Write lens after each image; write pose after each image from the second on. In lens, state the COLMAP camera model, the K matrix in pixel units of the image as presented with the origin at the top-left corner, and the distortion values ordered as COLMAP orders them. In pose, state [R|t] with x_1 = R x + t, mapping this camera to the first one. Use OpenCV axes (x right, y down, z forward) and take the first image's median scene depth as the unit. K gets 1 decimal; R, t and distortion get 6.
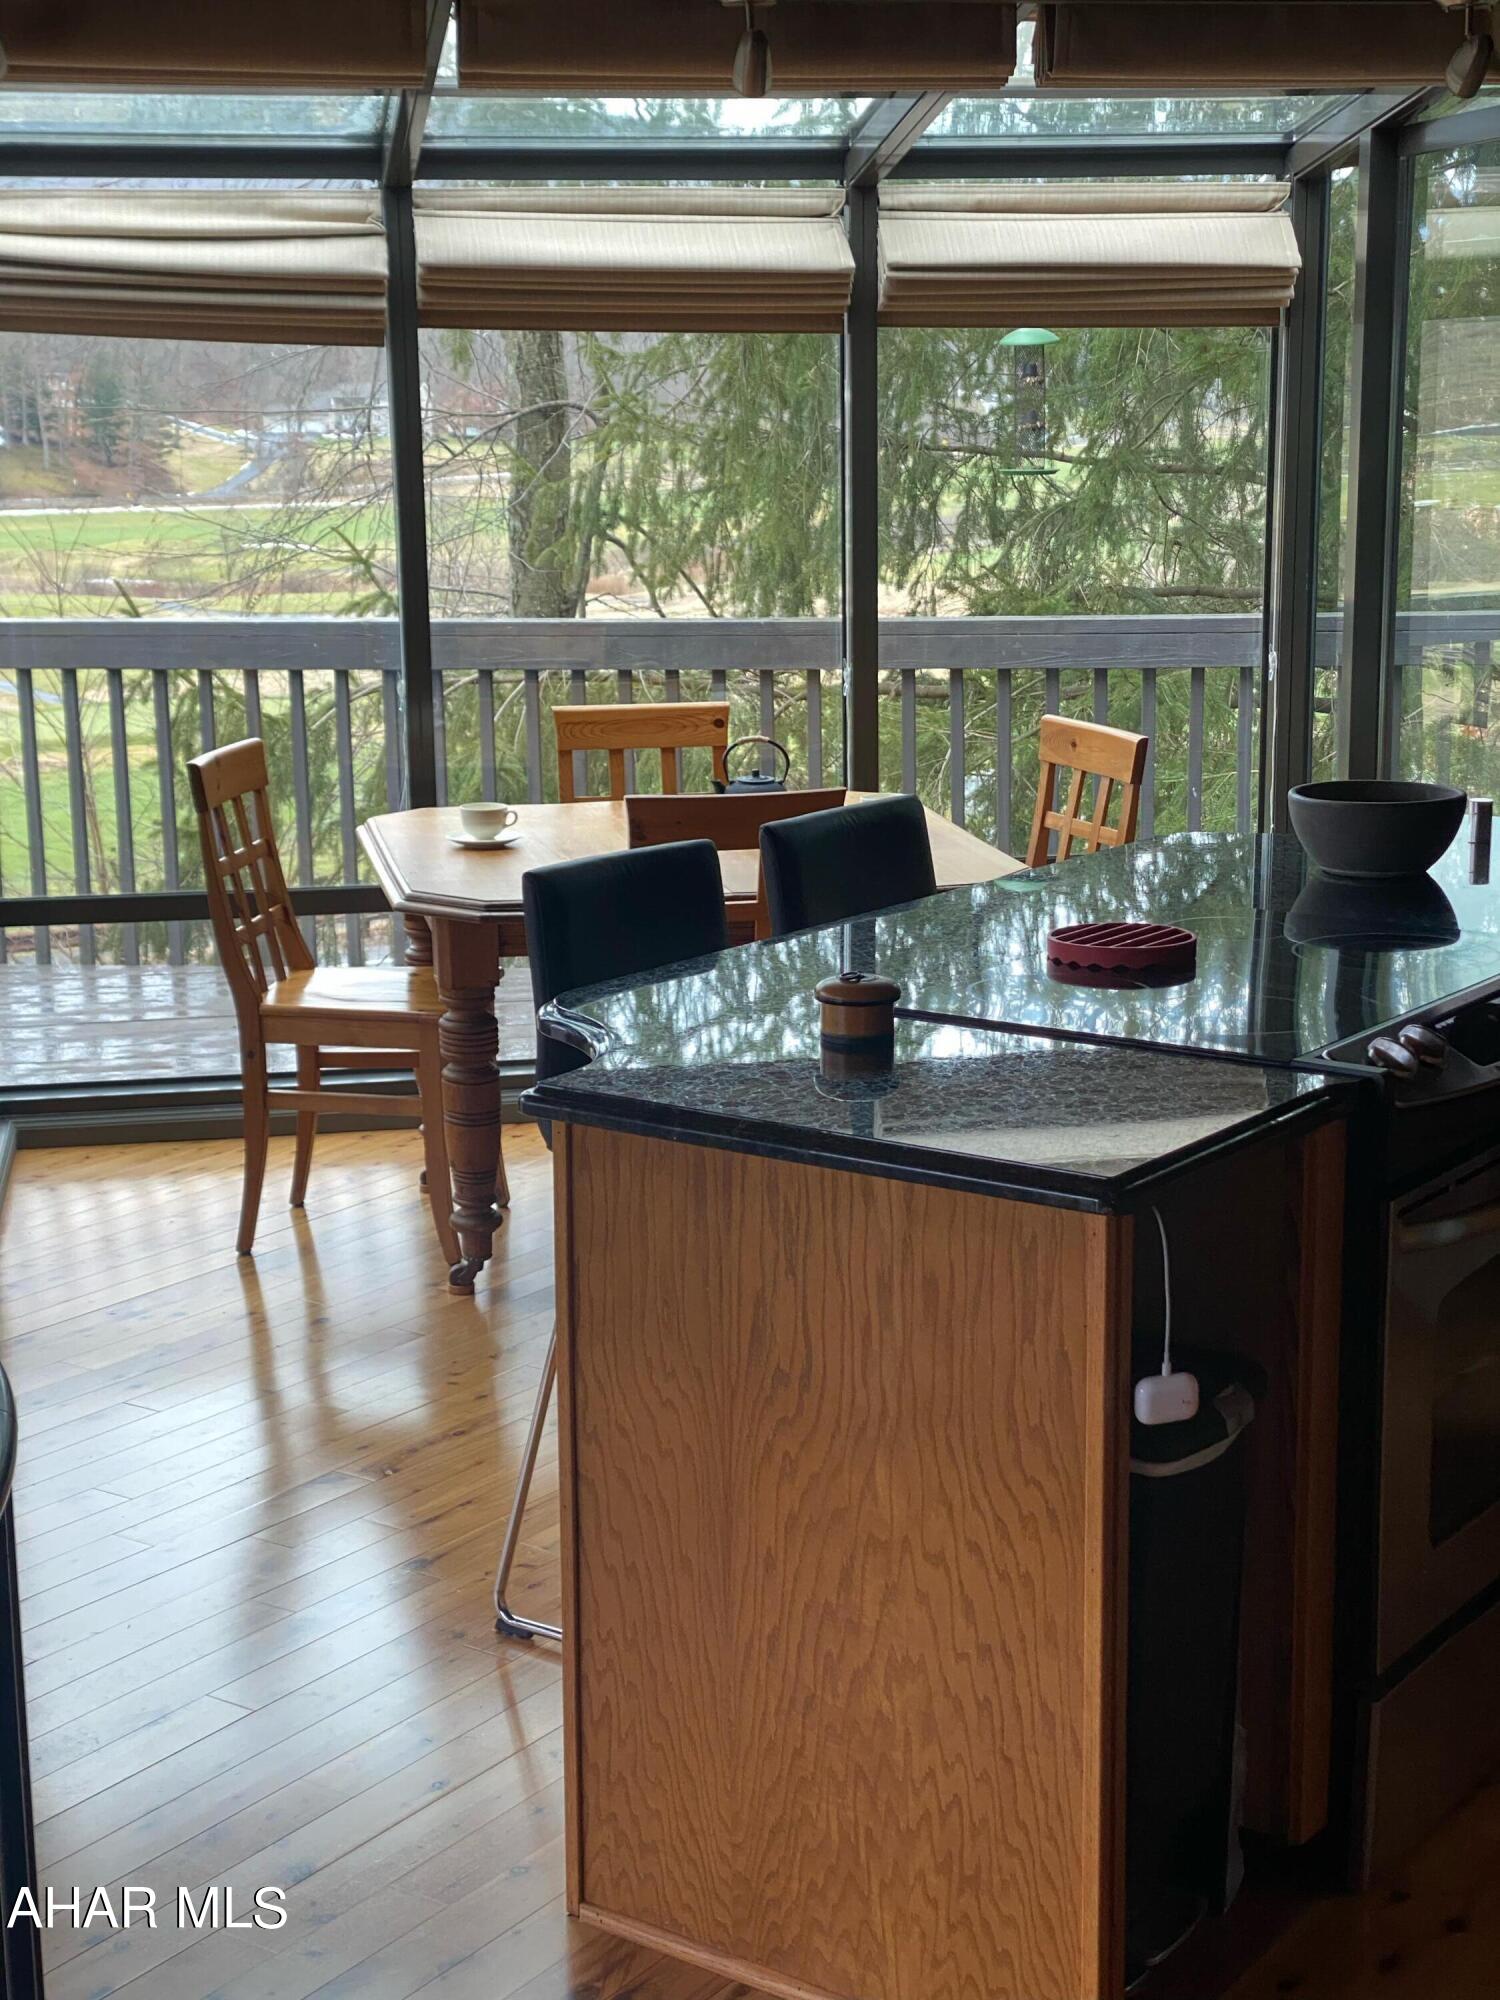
lens RADIAL K [[3013.4, 0, 750.0], [0, 3013.4, 1000.0], [0, 0, 1]] dist [0.167067, -0.009080]
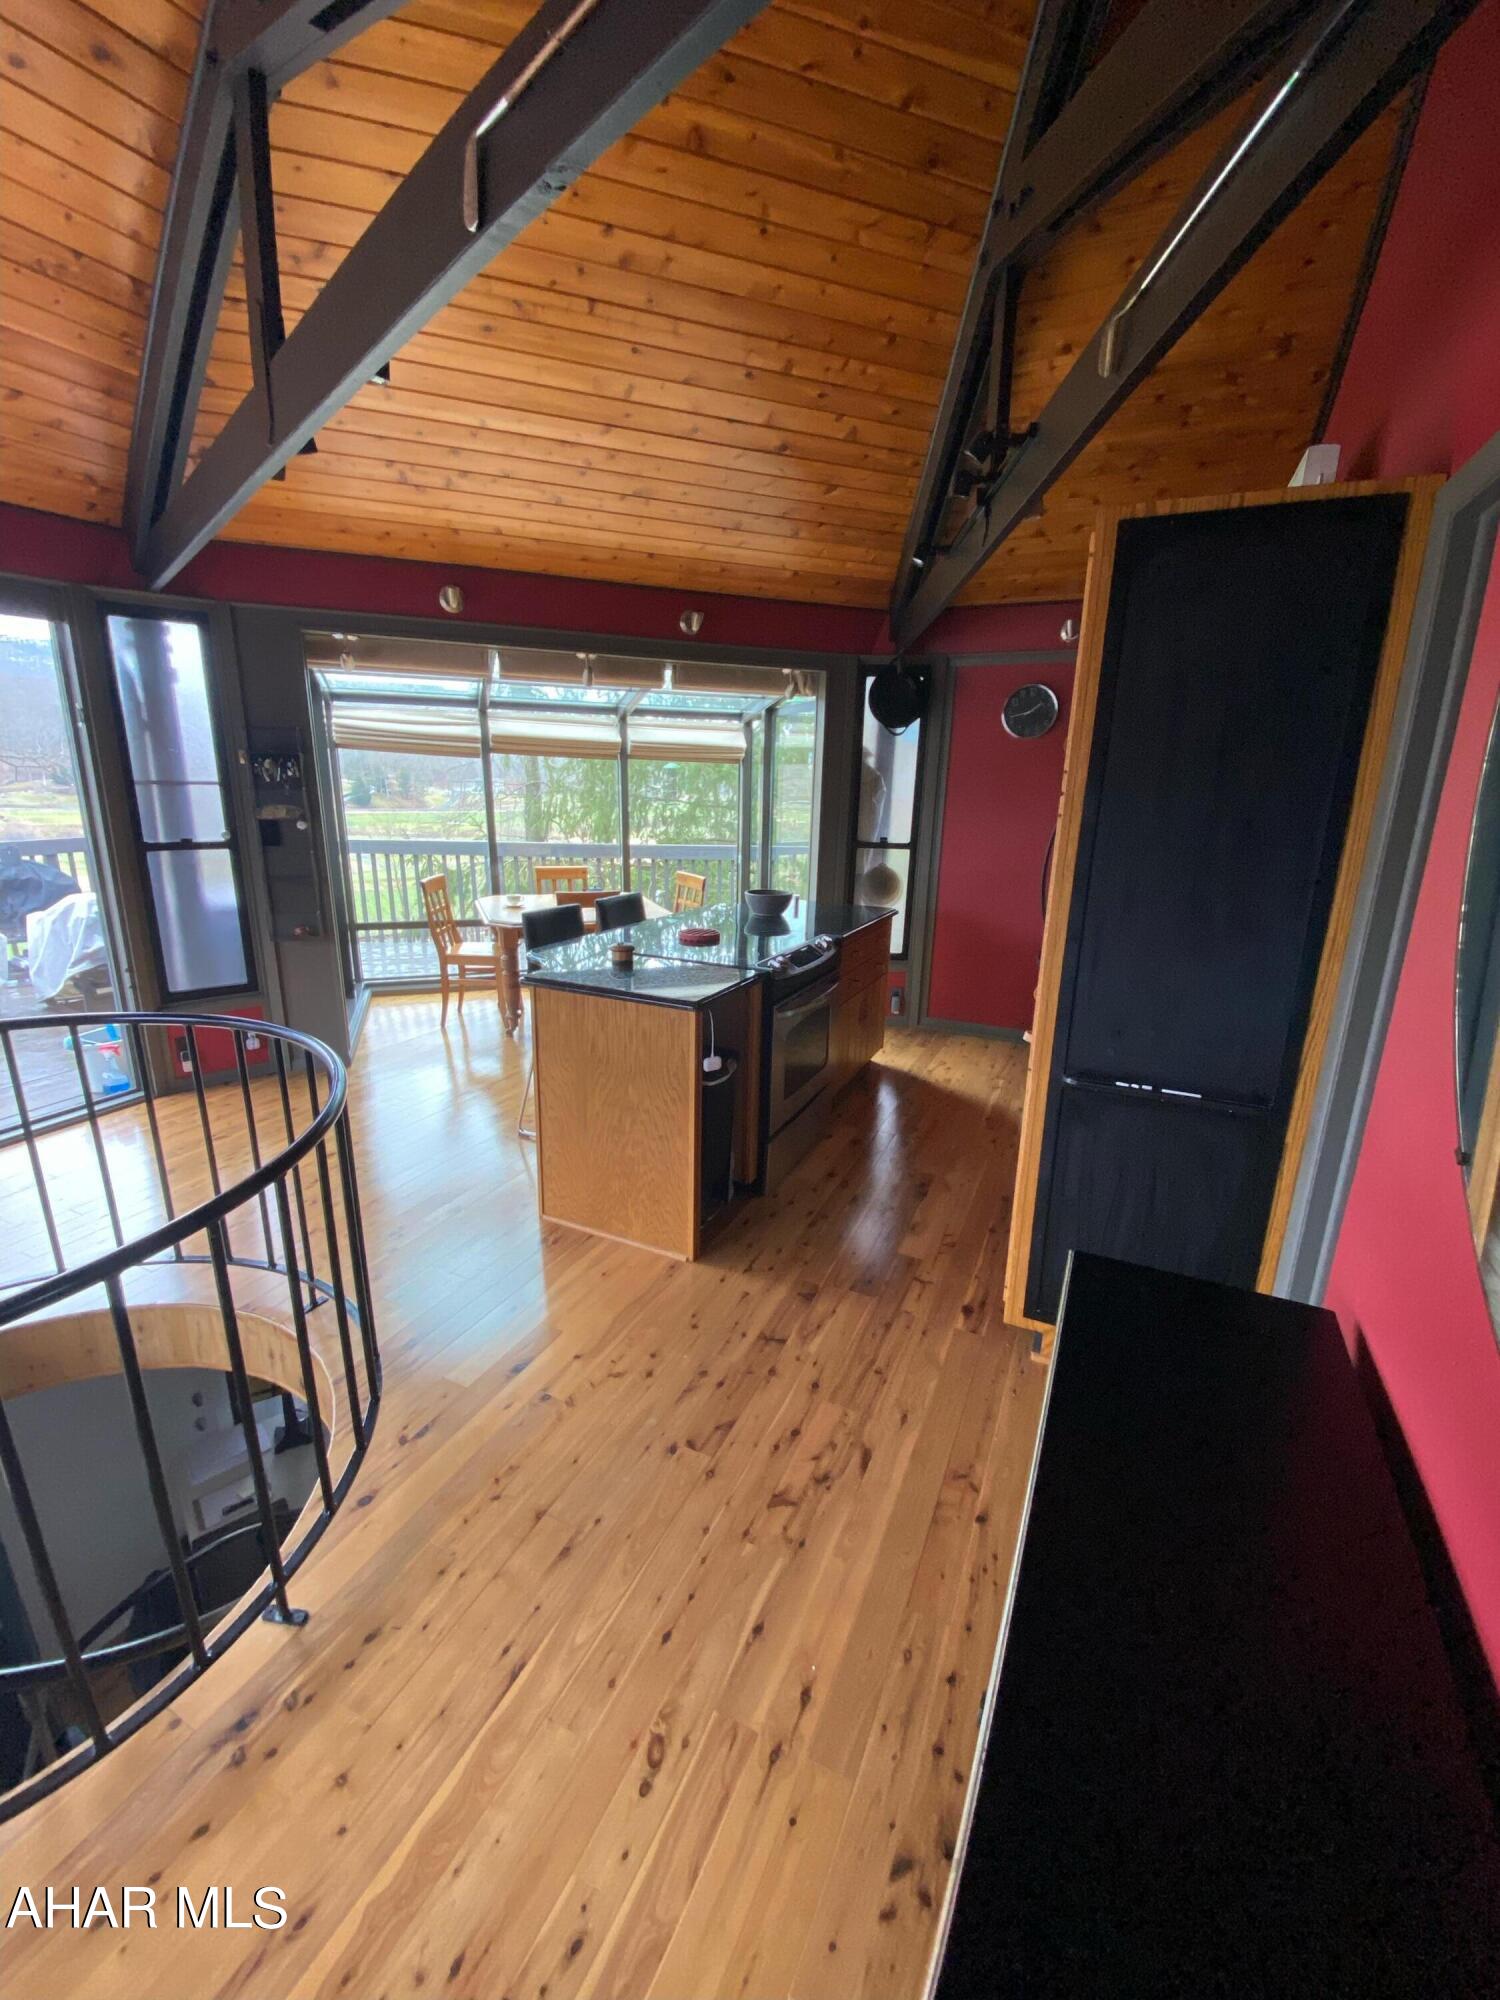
lens RADIAL K [[814.1, 0, 750.0], [0, 814.1, 1000.0], [0, 0, 1]] dist [-0.000189, -0.000029]
pose [[0.983190, -0.015968, 0.181888, 0.005573], [0.005394, 0.998274, 0.058483, 0.002032], [-0.182508, -0.056518, 0.981579, 0.040428]]
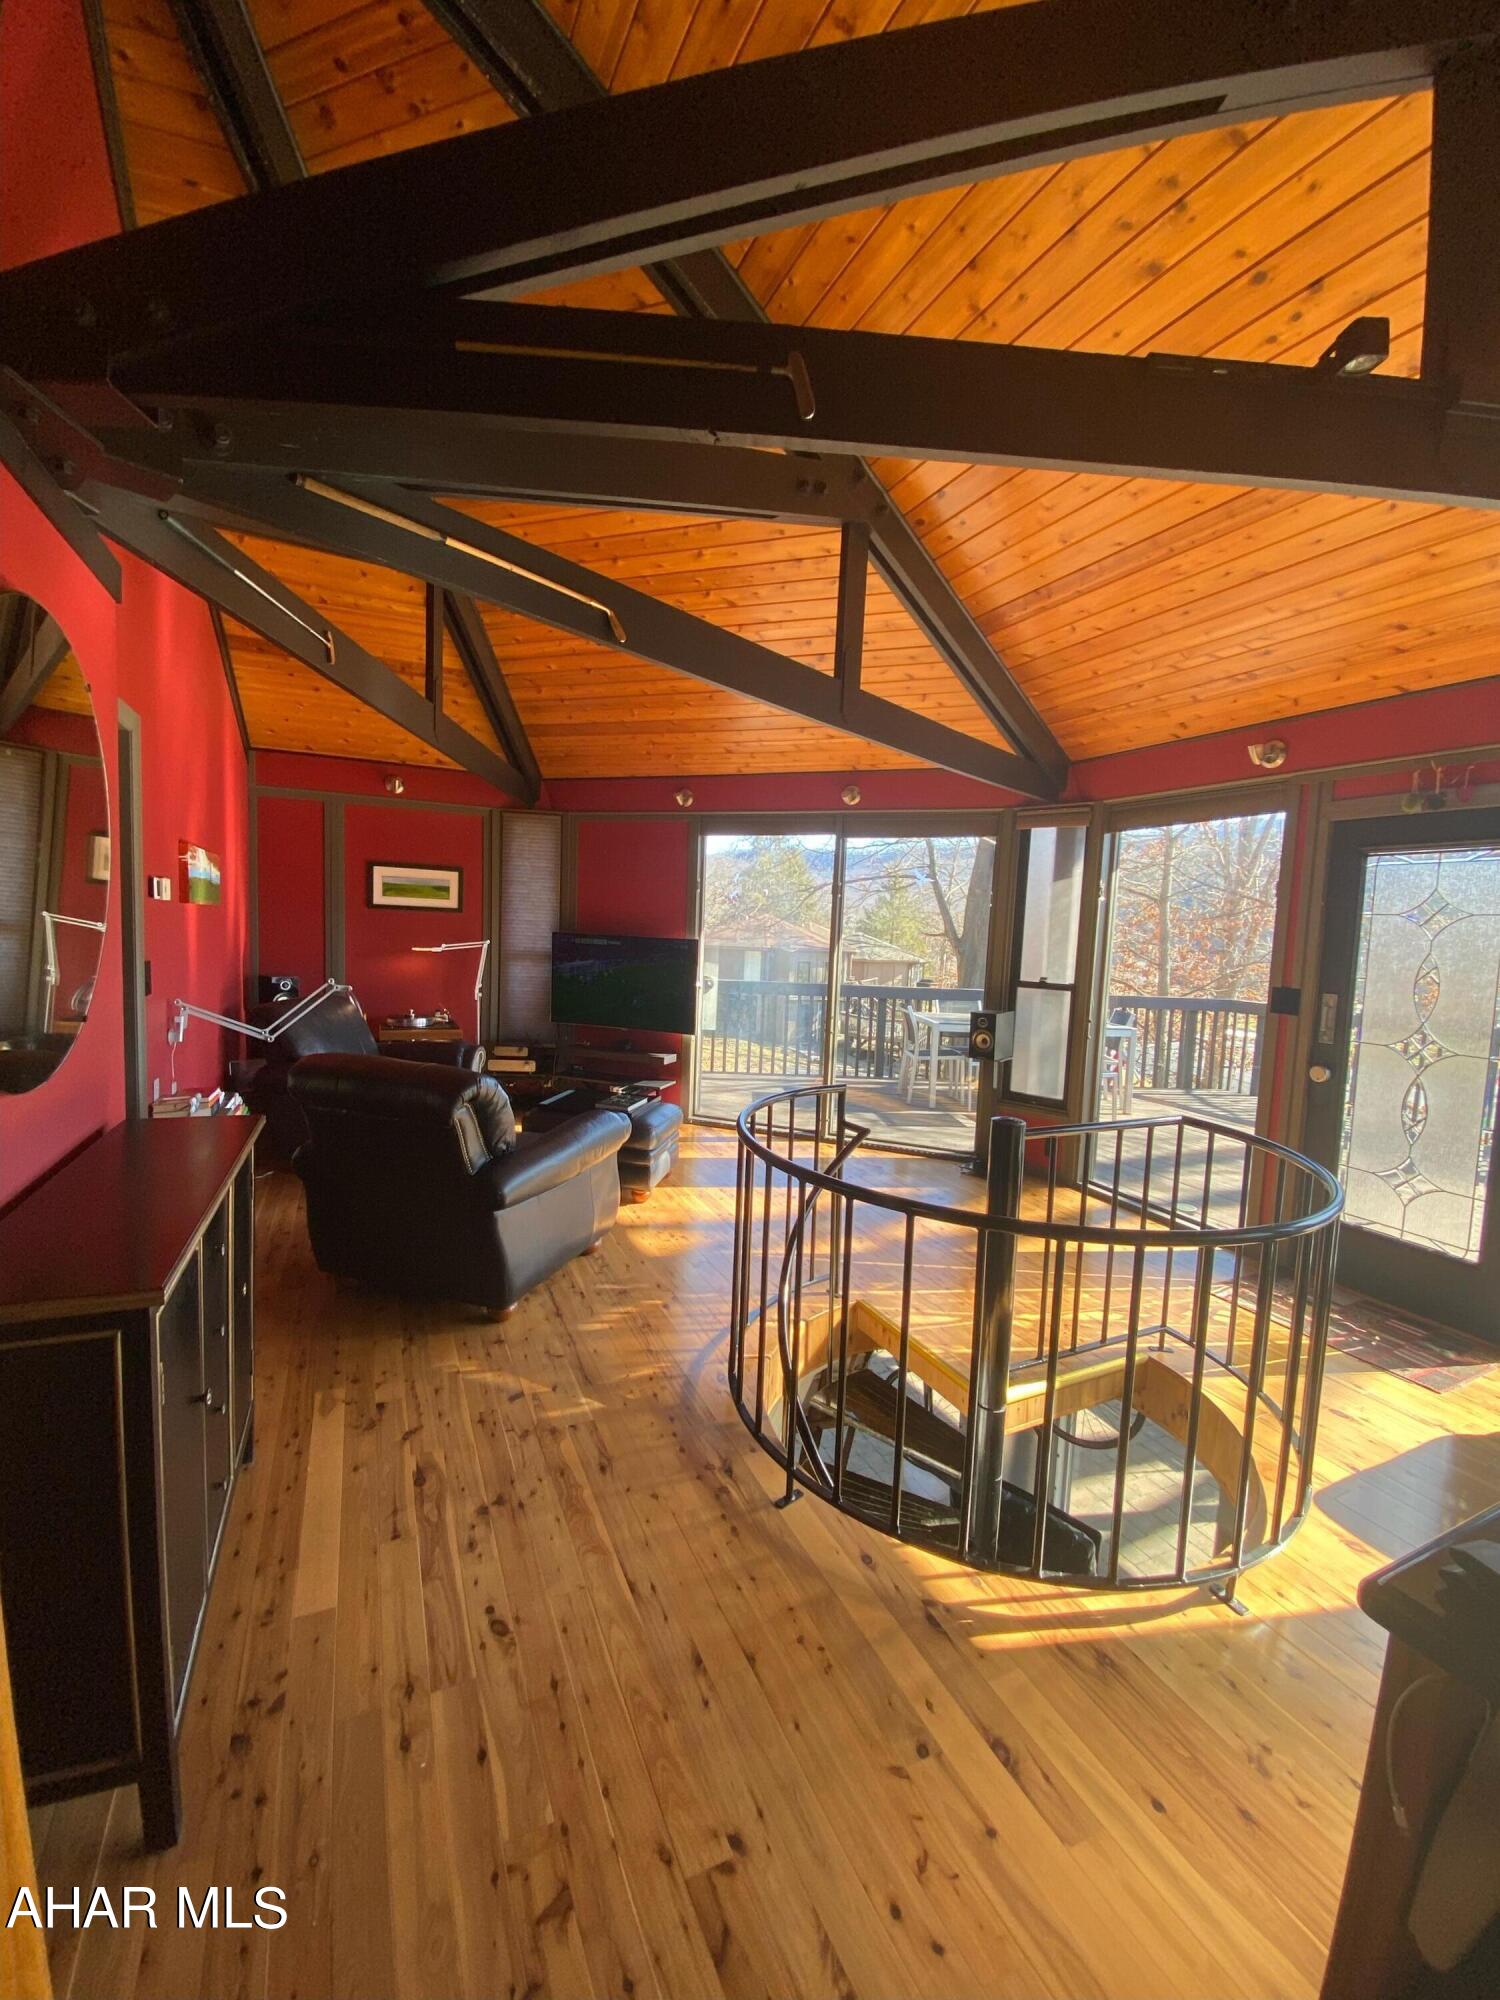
lens RADIAL K [[819.6, 0, 750.0], [0, 819.6, 1000.0], [0, 0, 1]] dist [0.002591, -0.012316]
pose [[-0.498850, 0.077373, -0.863228, 0.284144], [-0.205613, 0.957007, 0.204600, -0.094189], [0.841945, 0.279556, -0.461494, 0.542422]]
